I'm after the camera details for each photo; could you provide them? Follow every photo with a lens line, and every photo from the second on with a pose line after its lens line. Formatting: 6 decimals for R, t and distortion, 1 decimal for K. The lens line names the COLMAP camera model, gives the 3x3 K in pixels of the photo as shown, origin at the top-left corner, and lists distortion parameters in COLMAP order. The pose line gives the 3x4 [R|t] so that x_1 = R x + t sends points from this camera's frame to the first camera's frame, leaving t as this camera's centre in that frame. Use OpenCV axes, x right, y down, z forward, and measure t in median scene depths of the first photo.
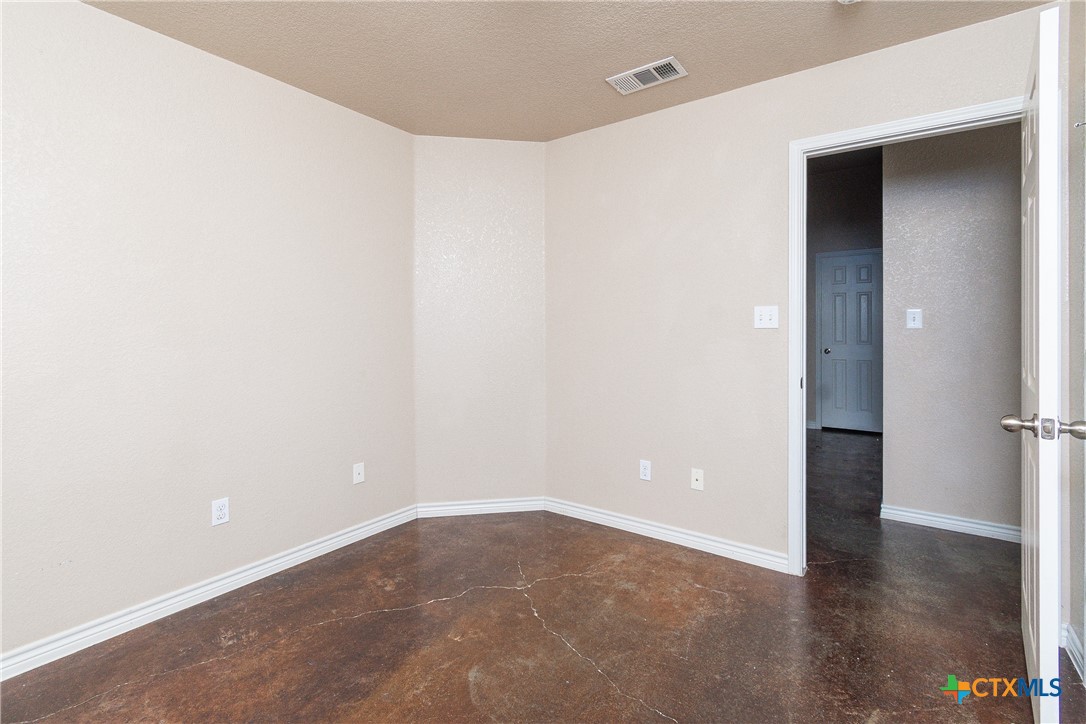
lens RADIAL K [[494.6, 0, 545.3], [0, 494.6, 330.9], [0, 0, 1]] dist [0.000463, -0.000366]
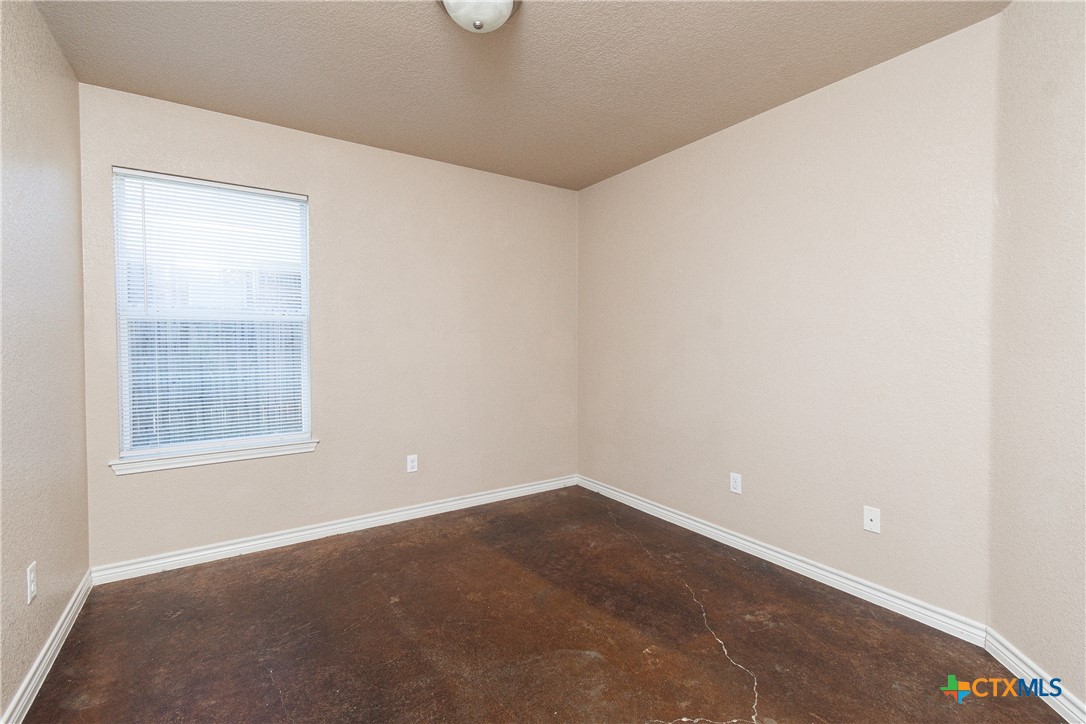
lens RADIAL K [[476.9, 0, 542.9], [0, 476.9, 350.2], [0, 0, 1]] dist [0.001992, -0.000237]
pose [[-0.349426, 0.020523, -0.936739, 0.647633], [-0.000318, 0.999757, 0.022022, -0.007054], [0.936964, 0.007993, -0.349335, 0.929098]]
